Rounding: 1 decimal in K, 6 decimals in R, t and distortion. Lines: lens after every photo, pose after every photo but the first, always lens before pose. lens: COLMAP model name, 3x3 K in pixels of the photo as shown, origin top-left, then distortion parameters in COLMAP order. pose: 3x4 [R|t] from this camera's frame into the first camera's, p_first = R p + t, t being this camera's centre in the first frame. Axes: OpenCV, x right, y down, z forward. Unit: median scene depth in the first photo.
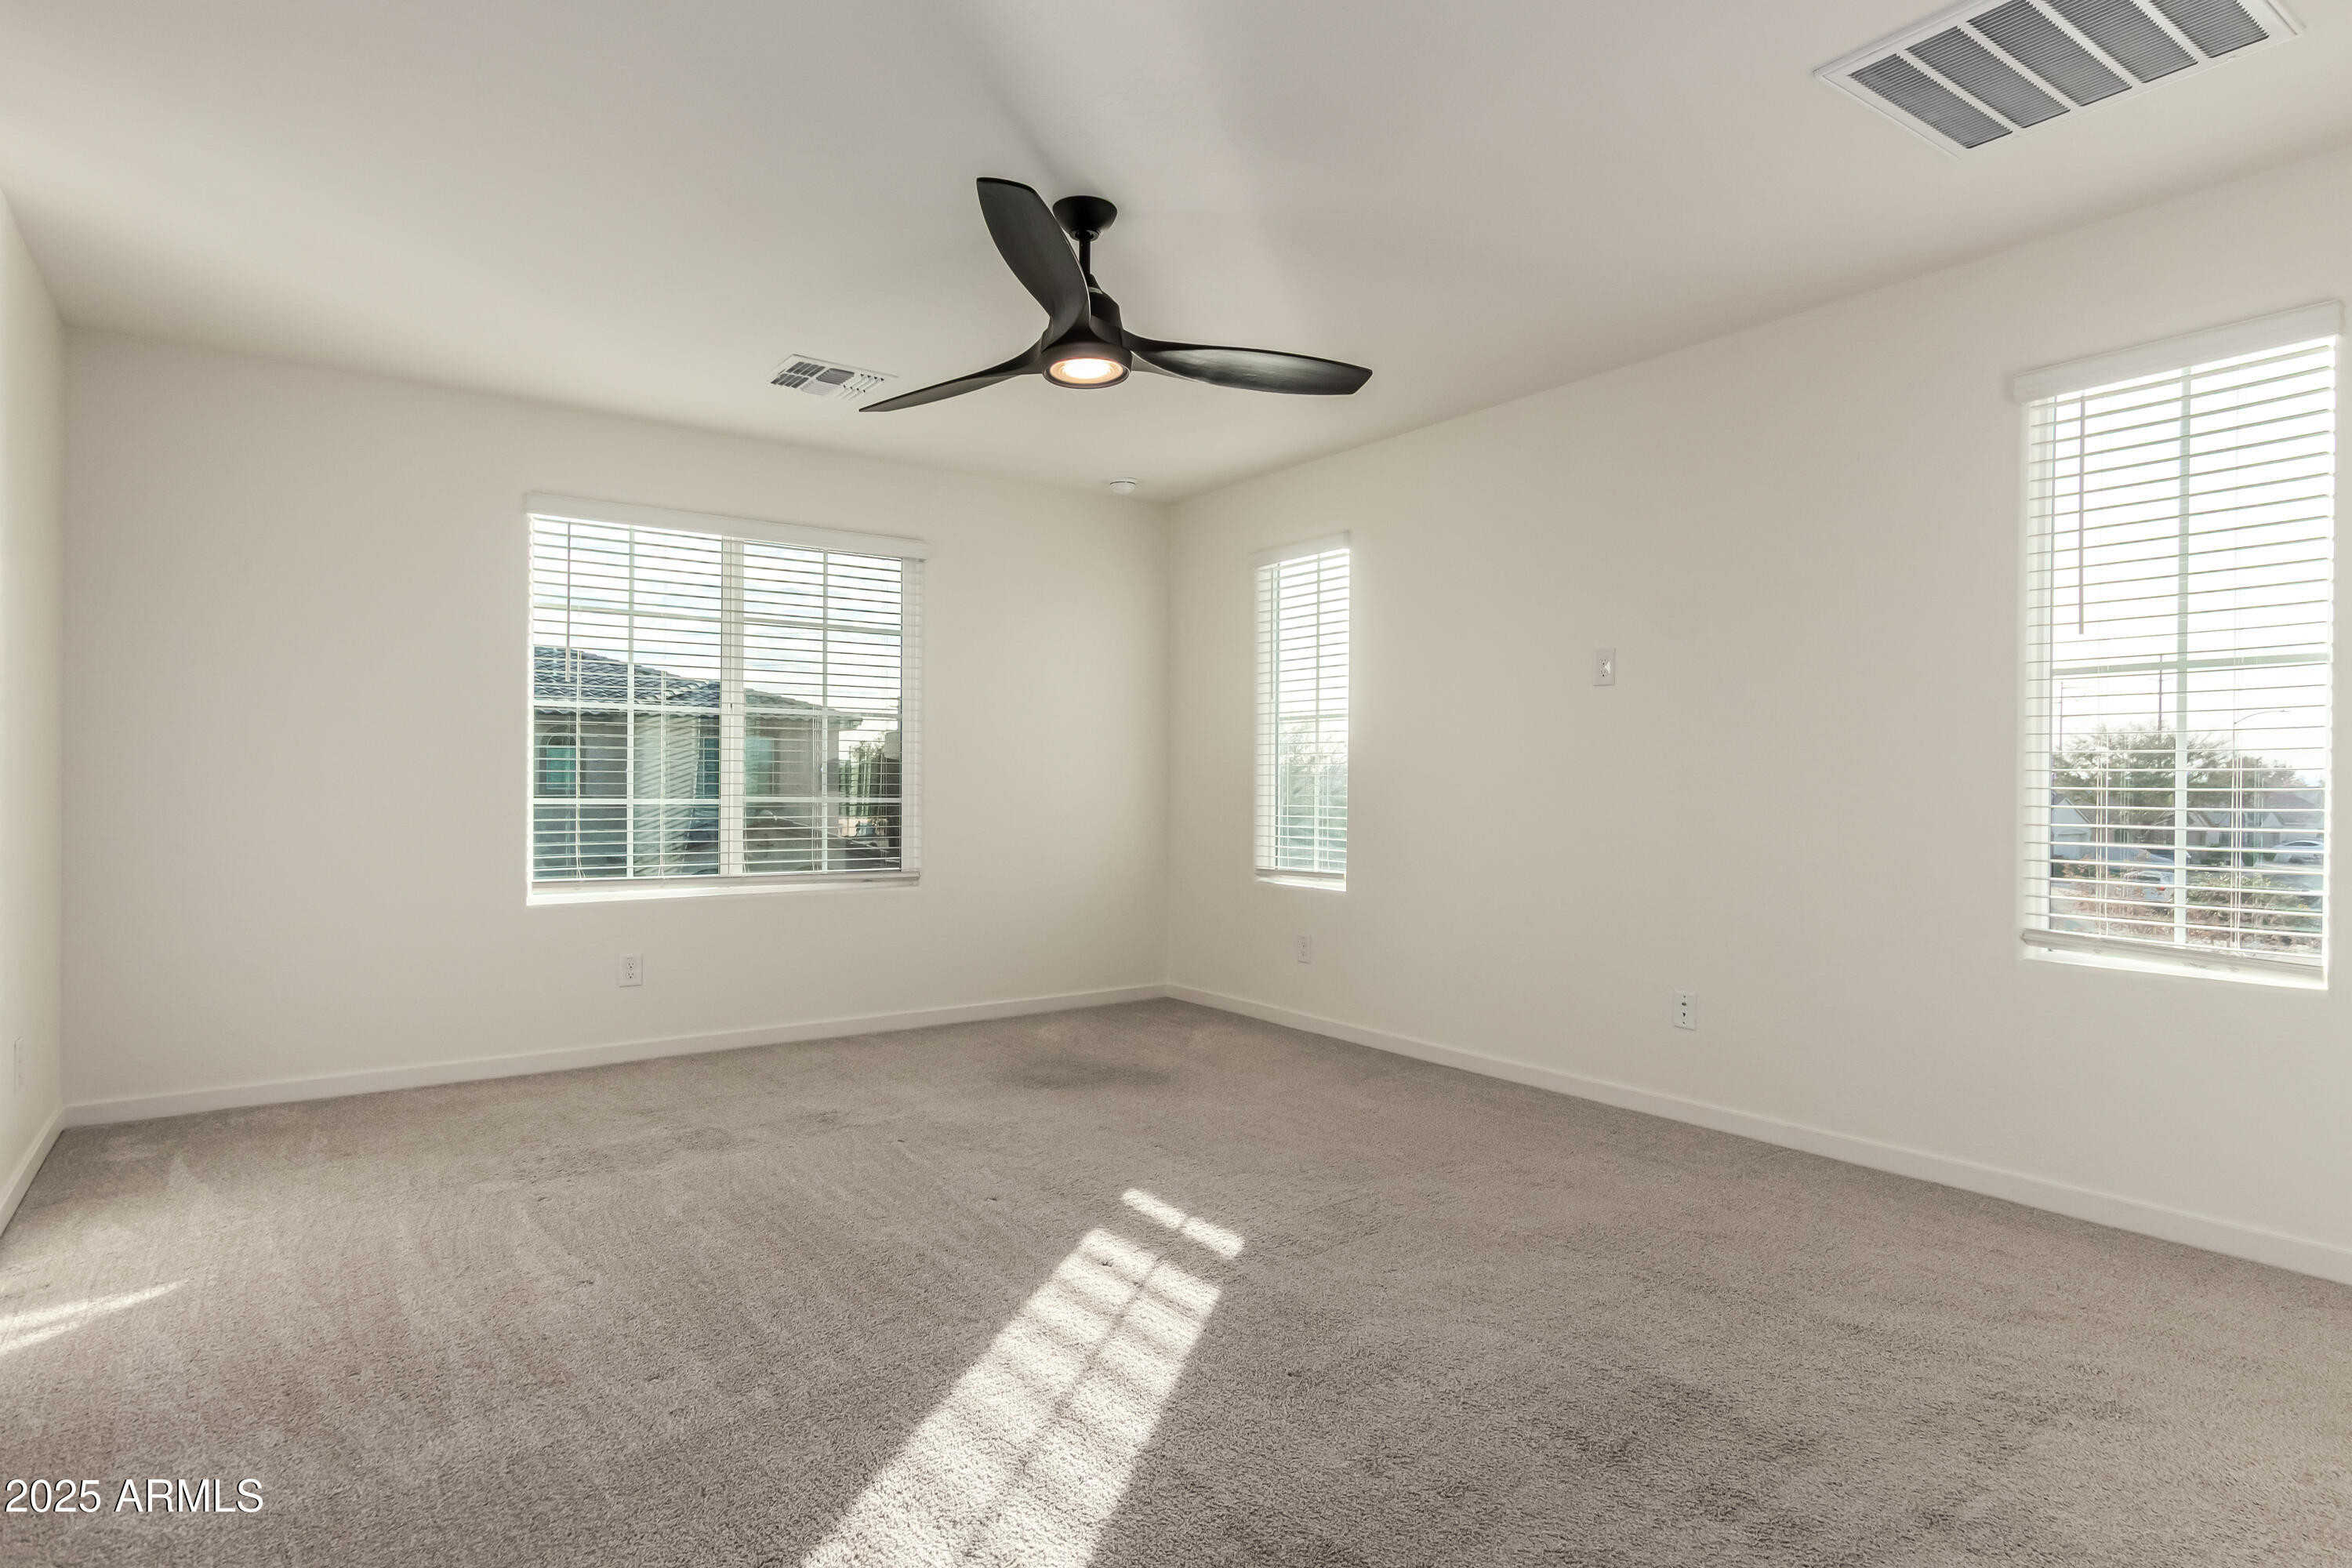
lens RADIAL K [[1261.7, 0, 1187.7], [0, 1261.7, 780.9], [0, 0, 1]] dist [0.000224, -0.000054]
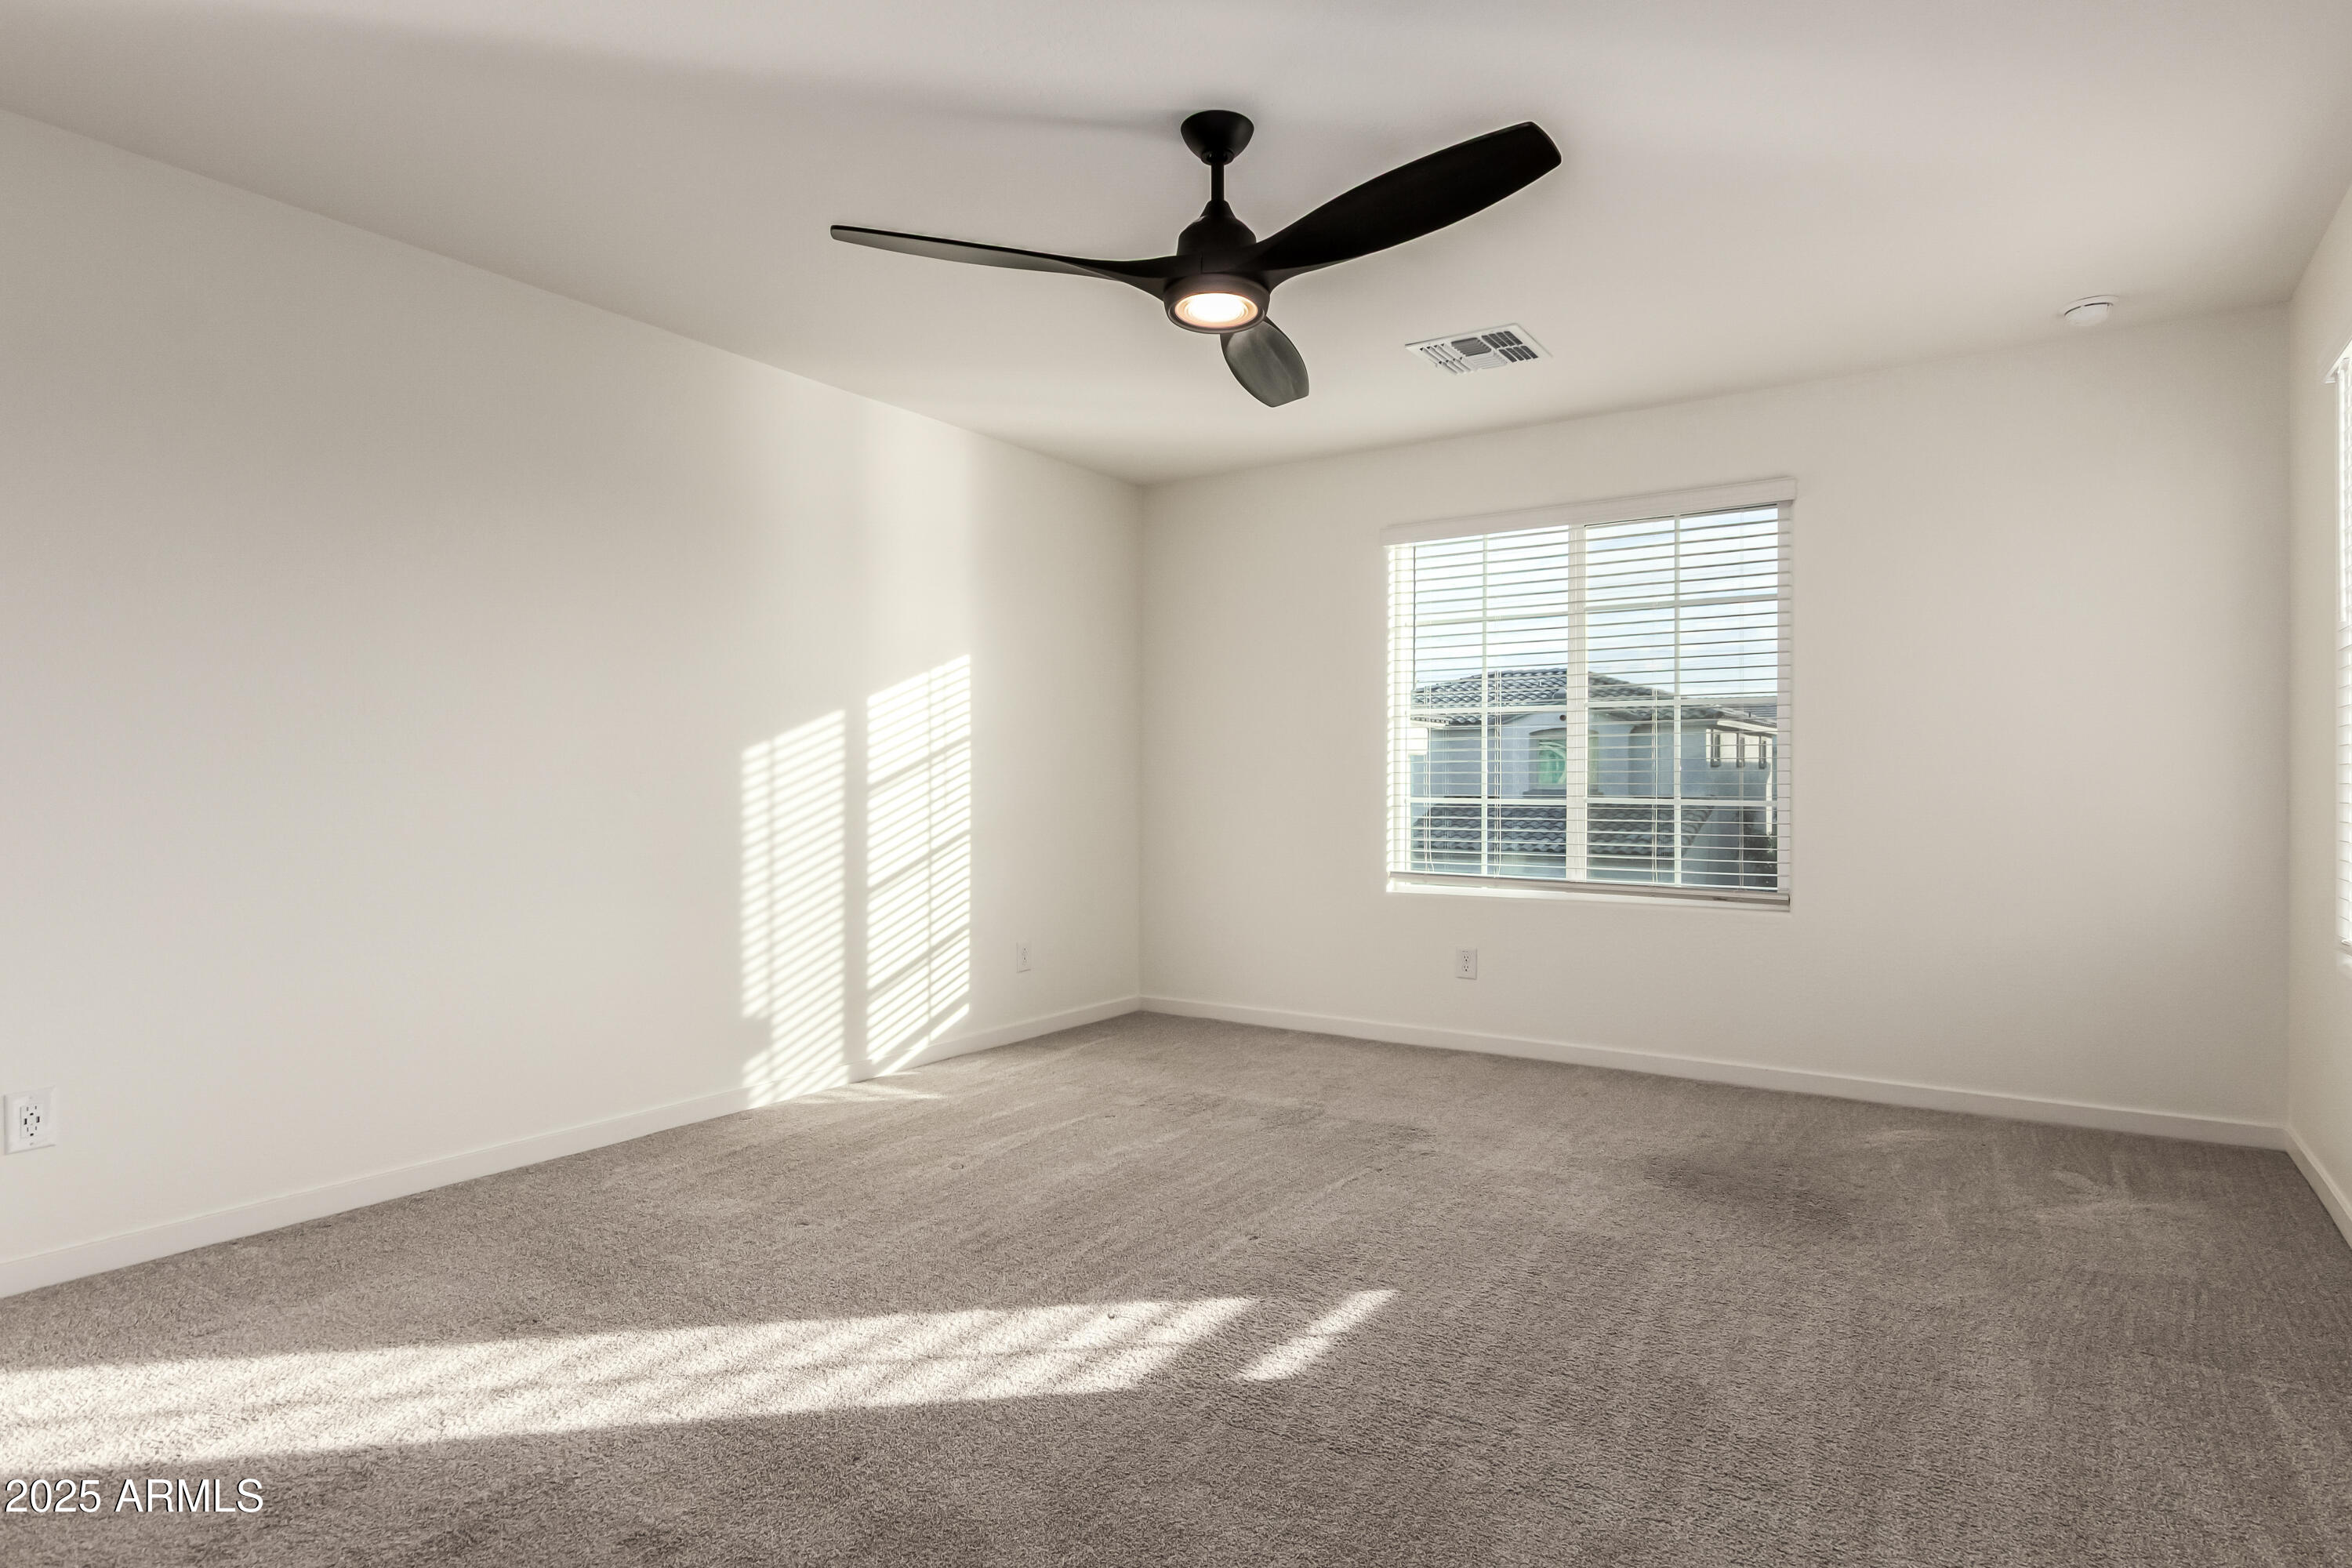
lens RADIAL K [[1285.0, 0, 1187.0], [0, 1285.0, 781.6], [0, 0, 1]] dist [-0.029991, 0.000347]
pose [[0.317802, 0.000293, -0.948157, 0.480282], [0.008550, 0.999958, 0.003175, -0.005442], [0.948119, -0.009116, 0.317786, 0.434107]]
